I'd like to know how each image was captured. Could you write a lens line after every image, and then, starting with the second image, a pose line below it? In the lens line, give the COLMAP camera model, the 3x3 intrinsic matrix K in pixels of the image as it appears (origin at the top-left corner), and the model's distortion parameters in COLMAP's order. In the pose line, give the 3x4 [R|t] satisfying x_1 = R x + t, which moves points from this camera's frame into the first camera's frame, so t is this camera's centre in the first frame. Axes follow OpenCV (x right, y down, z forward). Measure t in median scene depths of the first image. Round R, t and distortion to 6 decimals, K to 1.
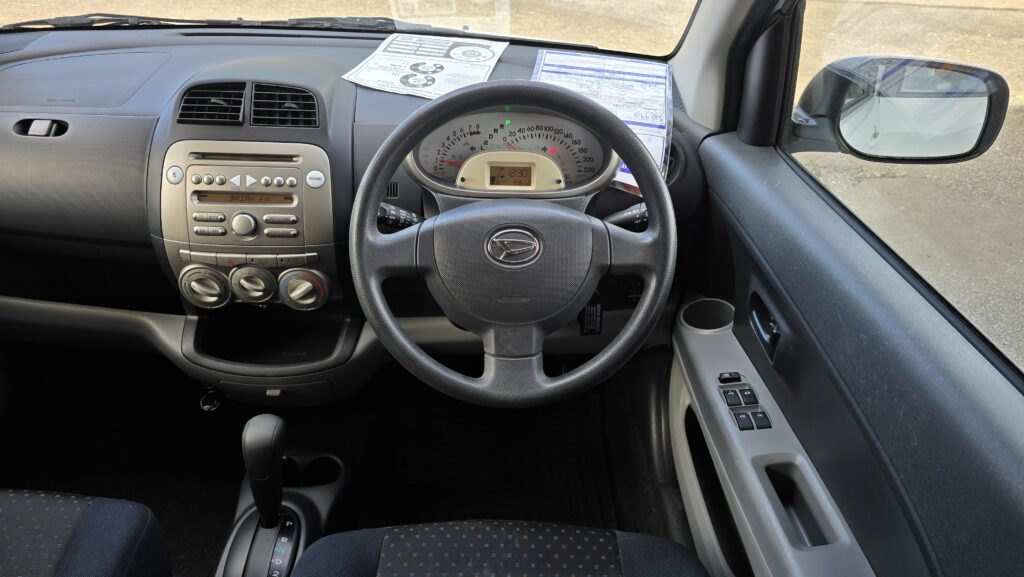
lens RADIAL K [[717.3, 0, 507.9], [0, 717.3, 286.0], [0, 0, 1]] dist [0.042116, -0.007959]
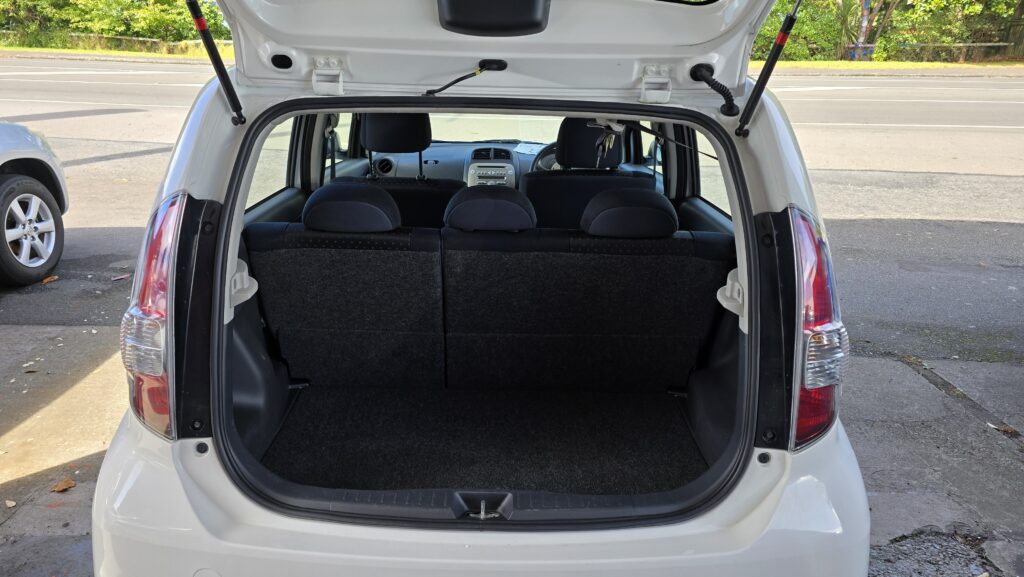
lens RADIAL K [[717.3, 0, 505.2], [0, 717.3, 290.0], [0, 0, 1]] dist [0.042116, -0.007959]
pose [[0.999974, -0.005678, -0.004485, -0.229894], [0.004447, 0.971224, -0.238127, 1.030615], [0.005708, 0.238101, 0.971224, -1.891825]]
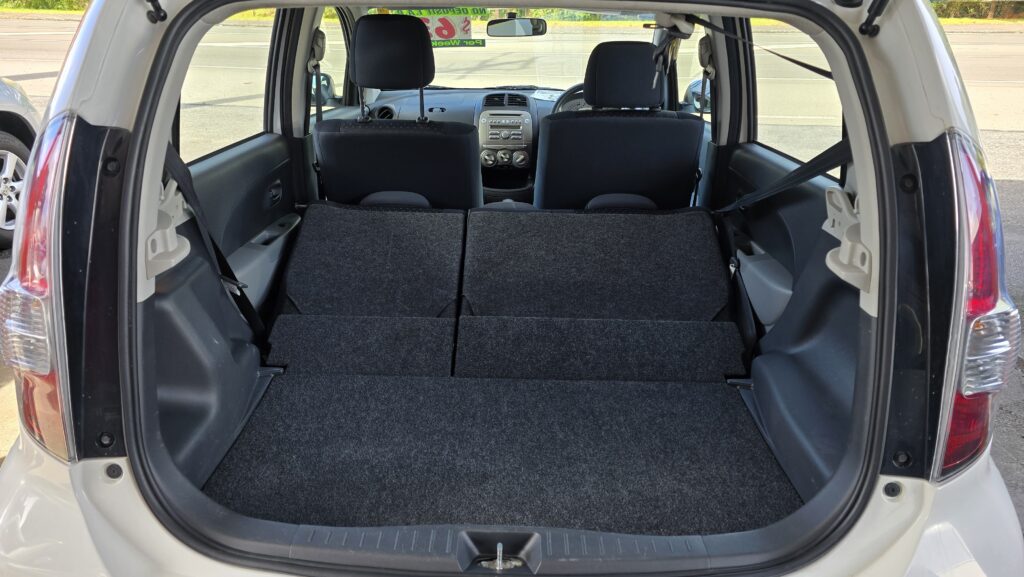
lens RADIAL K [[717.3, 0, 505.8], [0, 717.3, 283.3], [0, 0, 1]] dist [0.042116, -0.007959]
pose [[0.999806, -0.004557, -0.019168, -0.248095], [0.000629, 0.979772, -0.200118, 0.953367], [0.019692, 0.200067, 0.979584, -1.573803]]
